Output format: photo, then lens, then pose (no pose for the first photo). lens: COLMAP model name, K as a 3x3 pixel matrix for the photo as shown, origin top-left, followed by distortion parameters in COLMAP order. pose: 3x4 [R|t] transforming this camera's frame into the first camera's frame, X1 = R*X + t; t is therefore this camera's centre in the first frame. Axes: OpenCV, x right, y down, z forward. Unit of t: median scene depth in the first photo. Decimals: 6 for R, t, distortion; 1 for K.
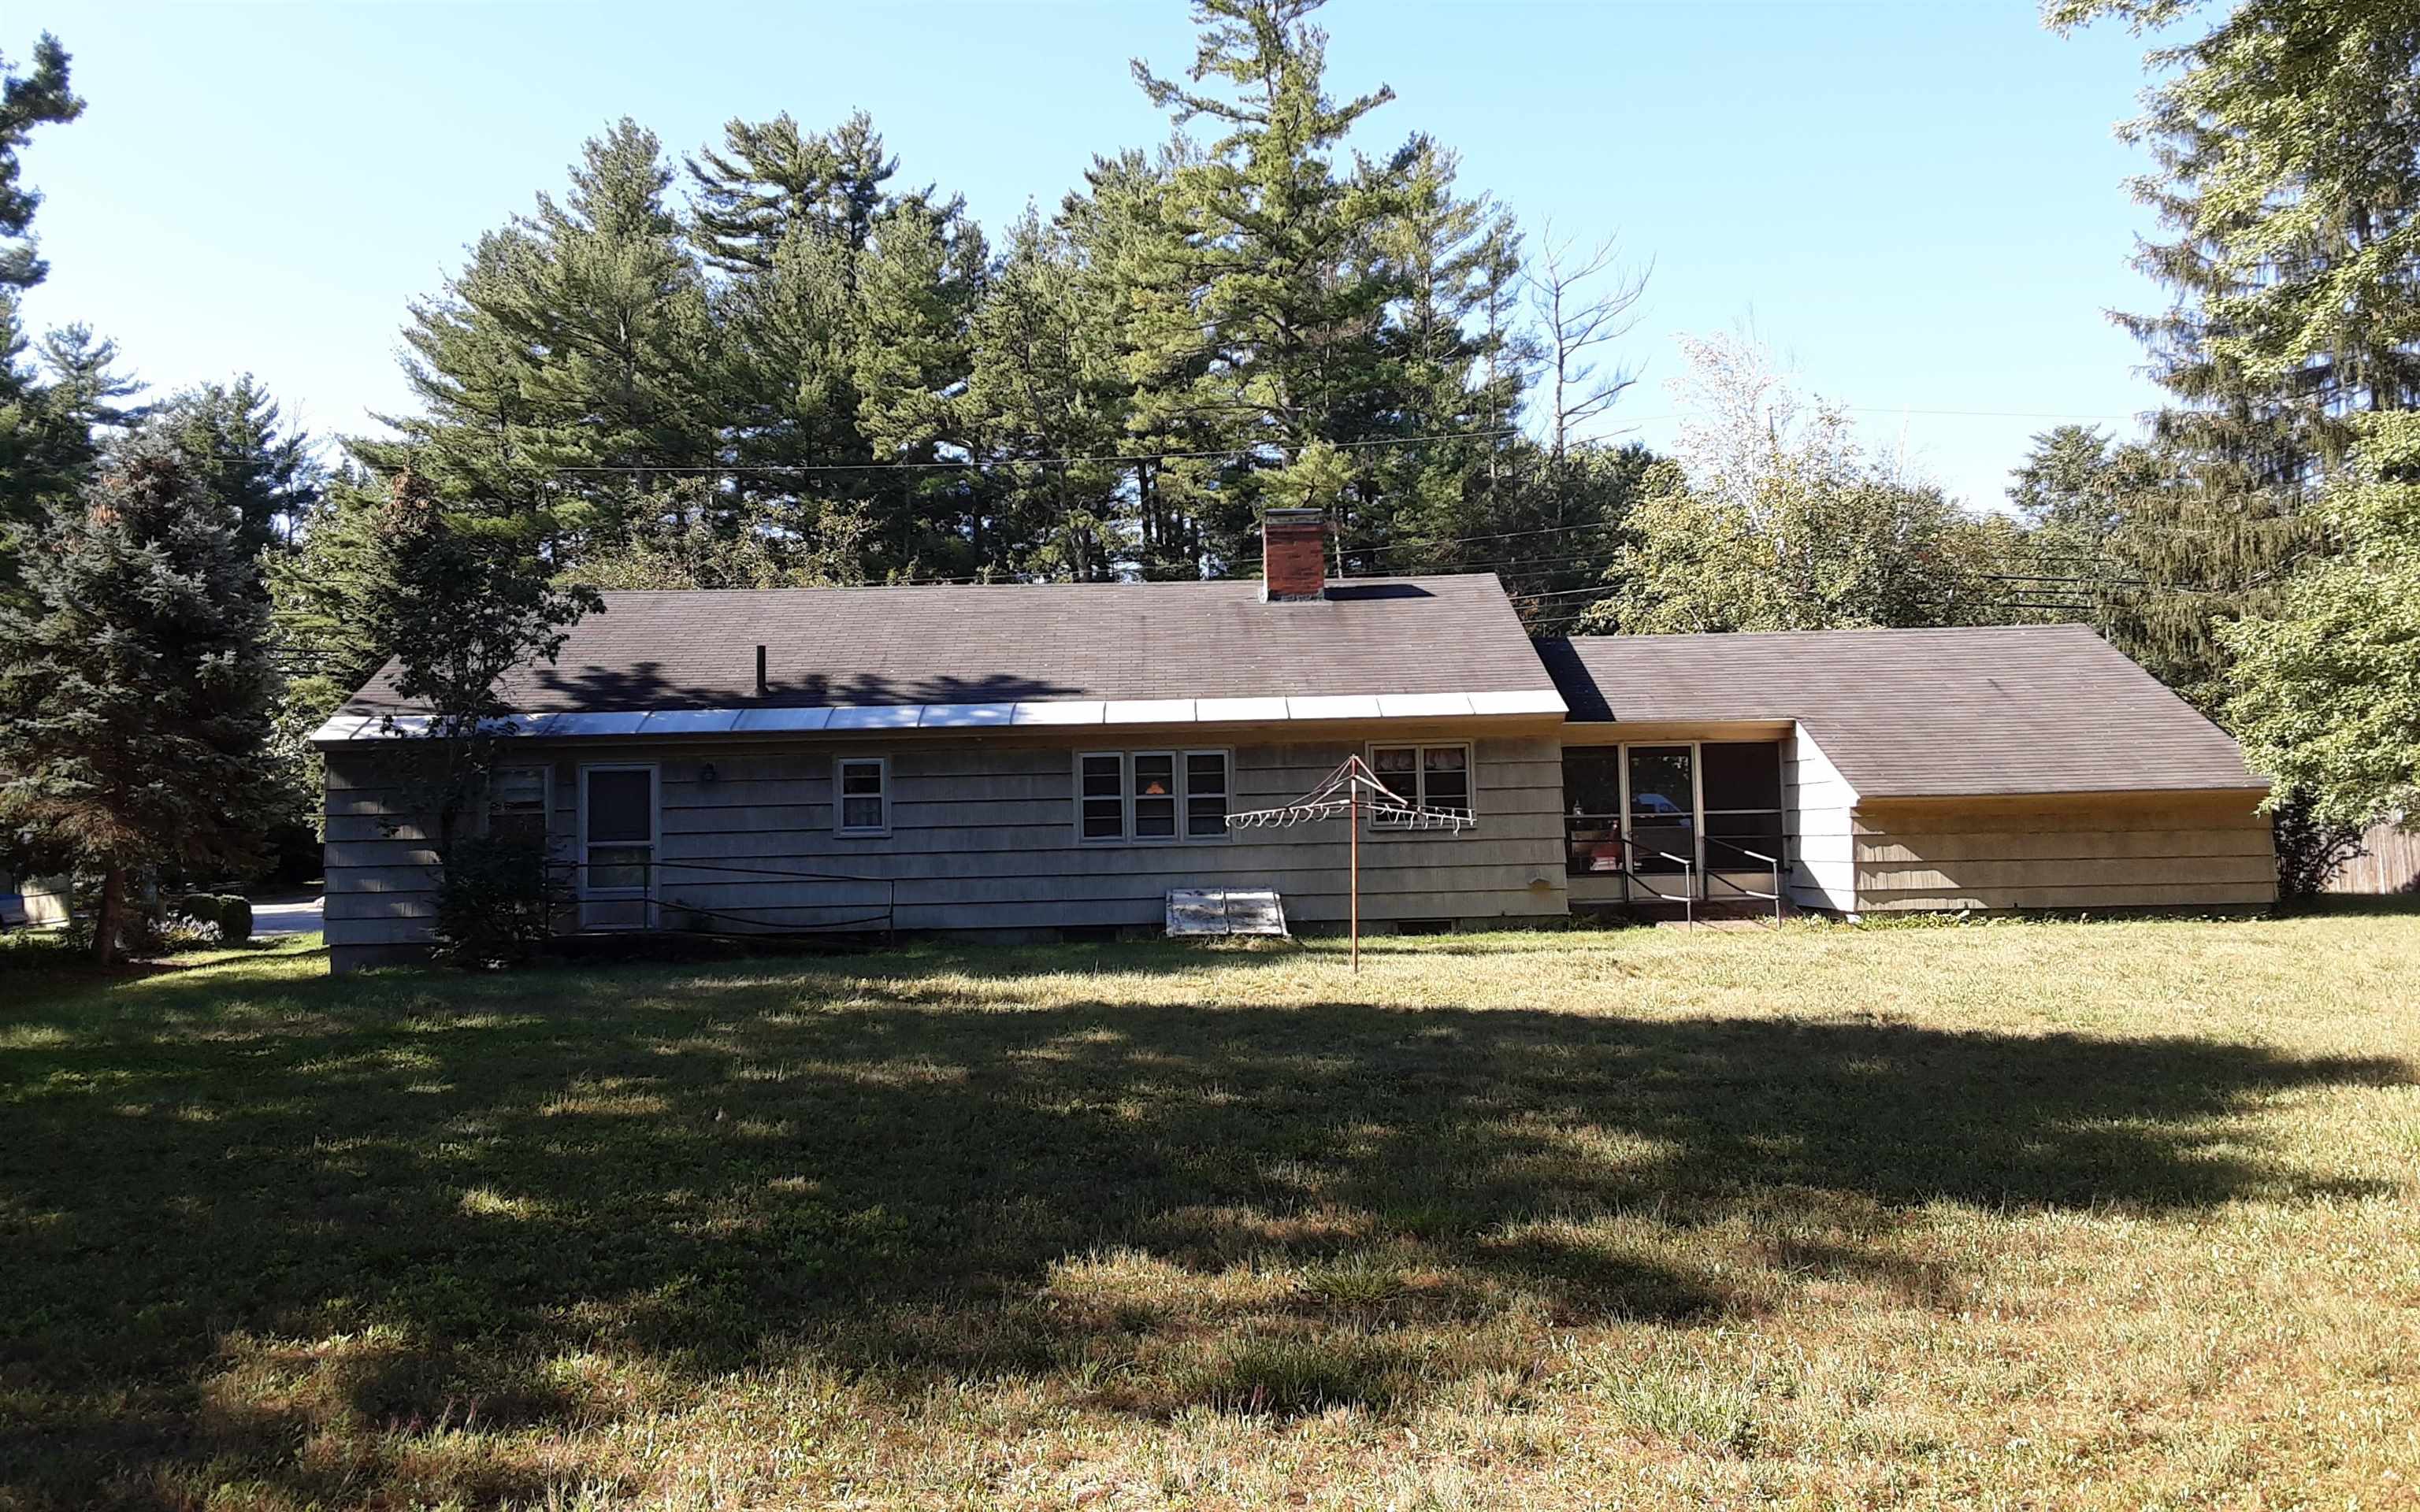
lens RADIAL K [[1926.4, 0, 1212.7], [0, 1926.4, 743.1], [0, 0, 1]] dist [0.097704, -0.136239]
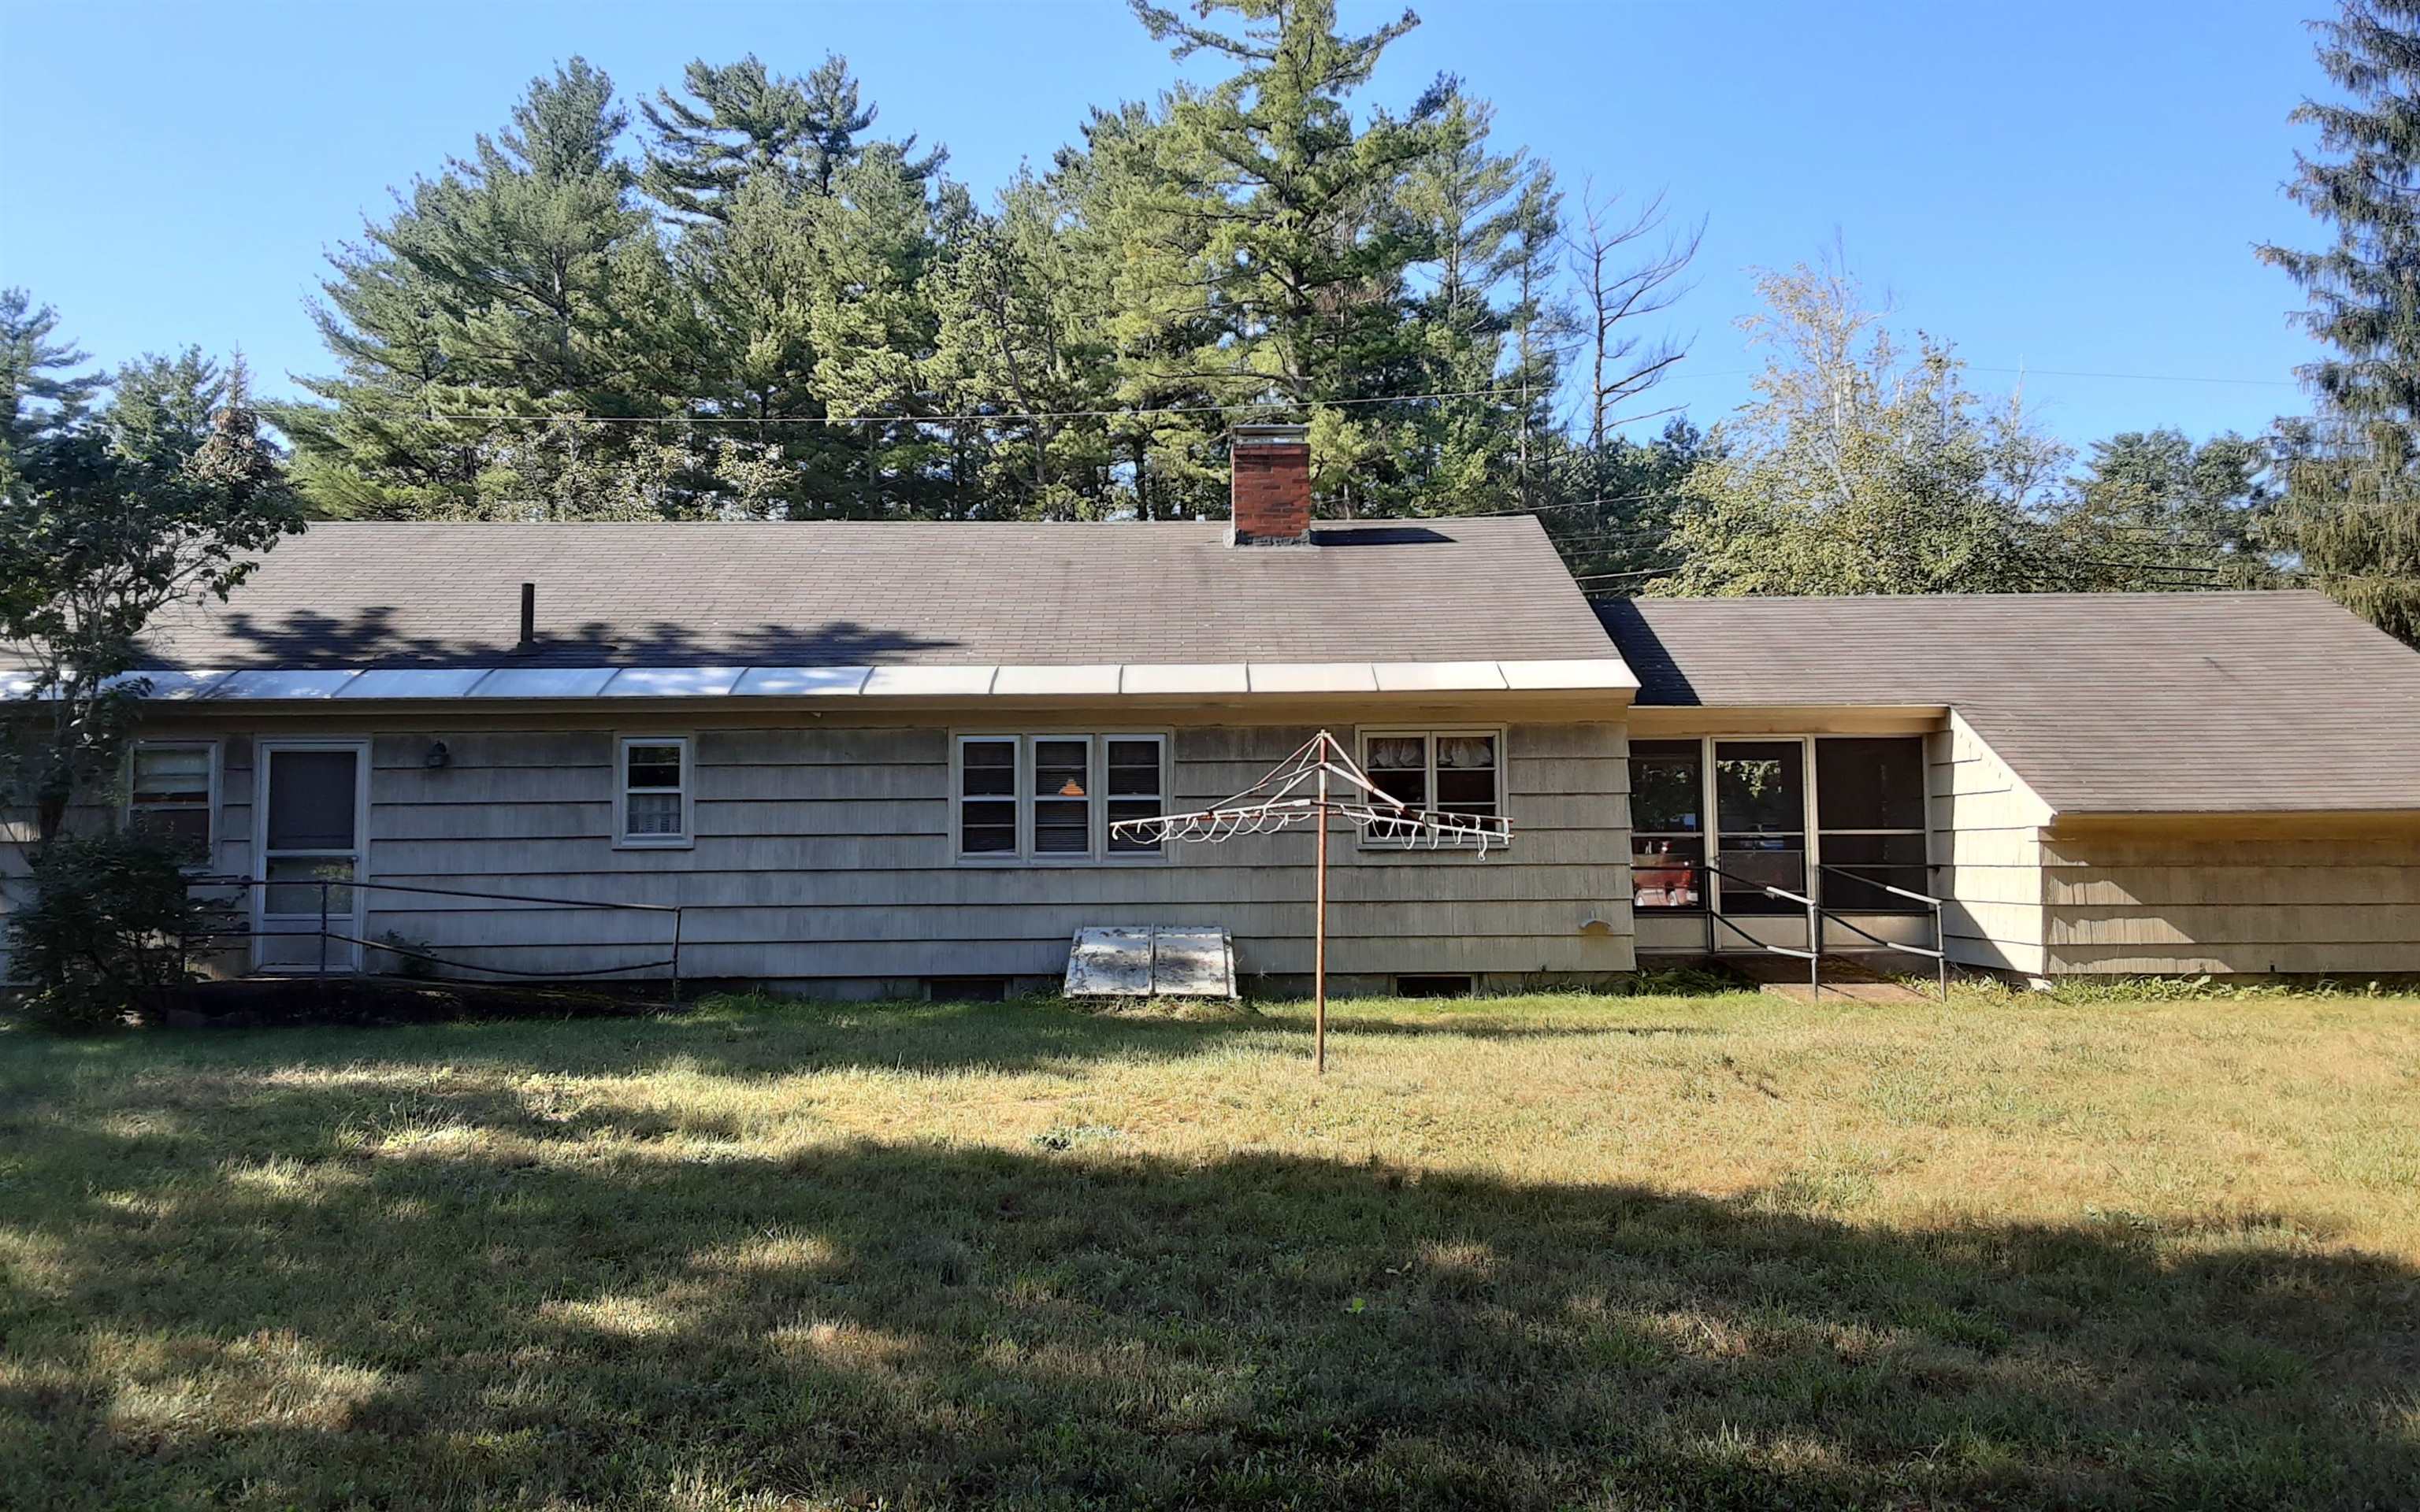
lens RADIAL K [[1926.4, 0, 1193.0], [0, 1926.4, 769.5], [0, 0, 1]] dist [0.097704, -0.136239]
pose [[0.999695, 0.014097, -0.020273, 0.027953], [-0.013986, 0.999887, 0.005598, 0.010287], [0.020349, -0.005313, 0.999779, 0.233038]]
